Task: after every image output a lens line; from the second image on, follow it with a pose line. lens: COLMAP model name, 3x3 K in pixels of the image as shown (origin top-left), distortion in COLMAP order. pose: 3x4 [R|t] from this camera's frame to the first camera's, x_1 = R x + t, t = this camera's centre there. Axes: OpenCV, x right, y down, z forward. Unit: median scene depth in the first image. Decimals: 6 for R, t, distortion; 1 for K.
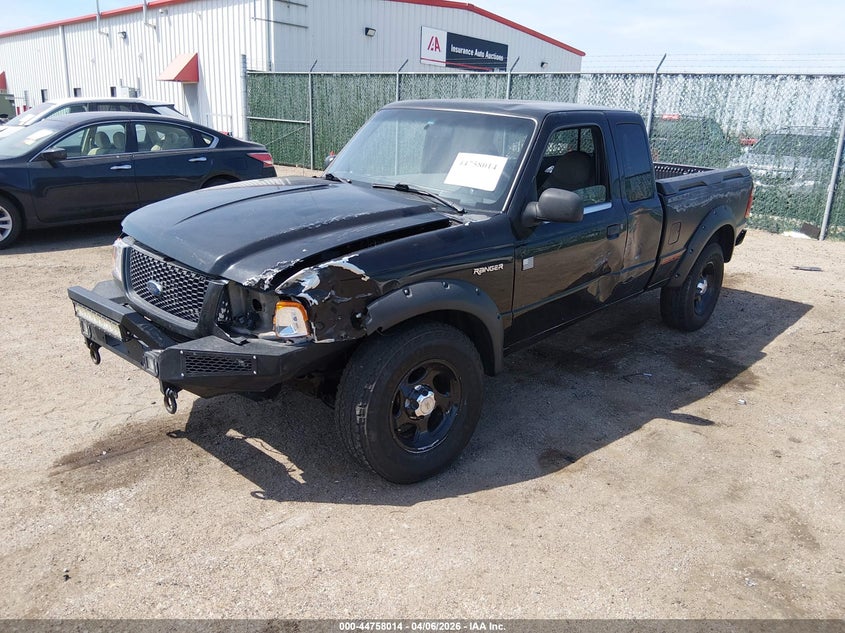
lens RADIAL K [[653.5, 0, 429.0], [0, 653.5, 314.0], [0, 0, 1]] dist [-0.030130, -0.003531]
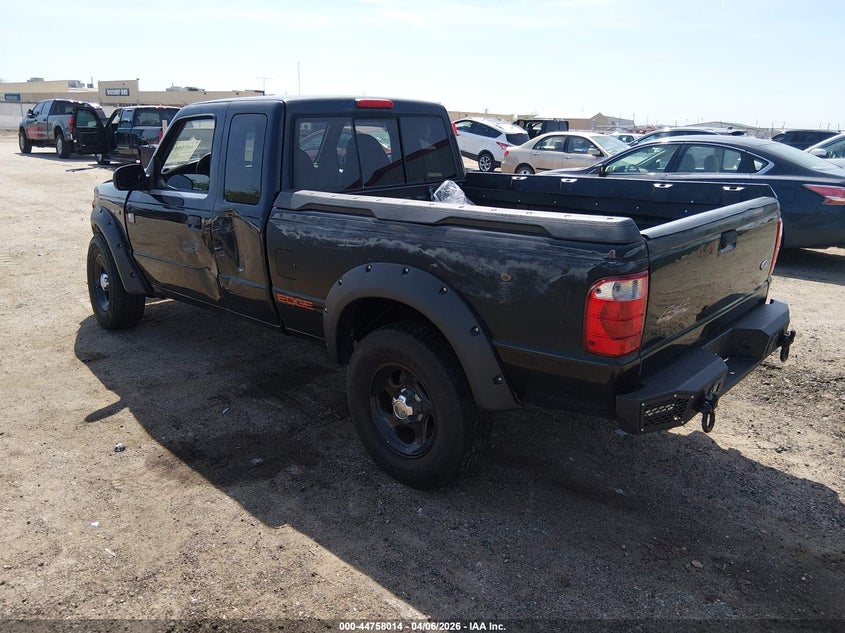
lens RADIAL K [[653.5, 0, 425.7], [0, 653.5, 314.6], [0, 0, 1]] dist [-0.030130, -0.003531]
pose [[0.001477, 0.249145, -0.968465, 1.129707], [-0.309546, 0.921013, 0.236466, -0.302592], [0.950883, 0.299435, 0.078482, 1.153465]]
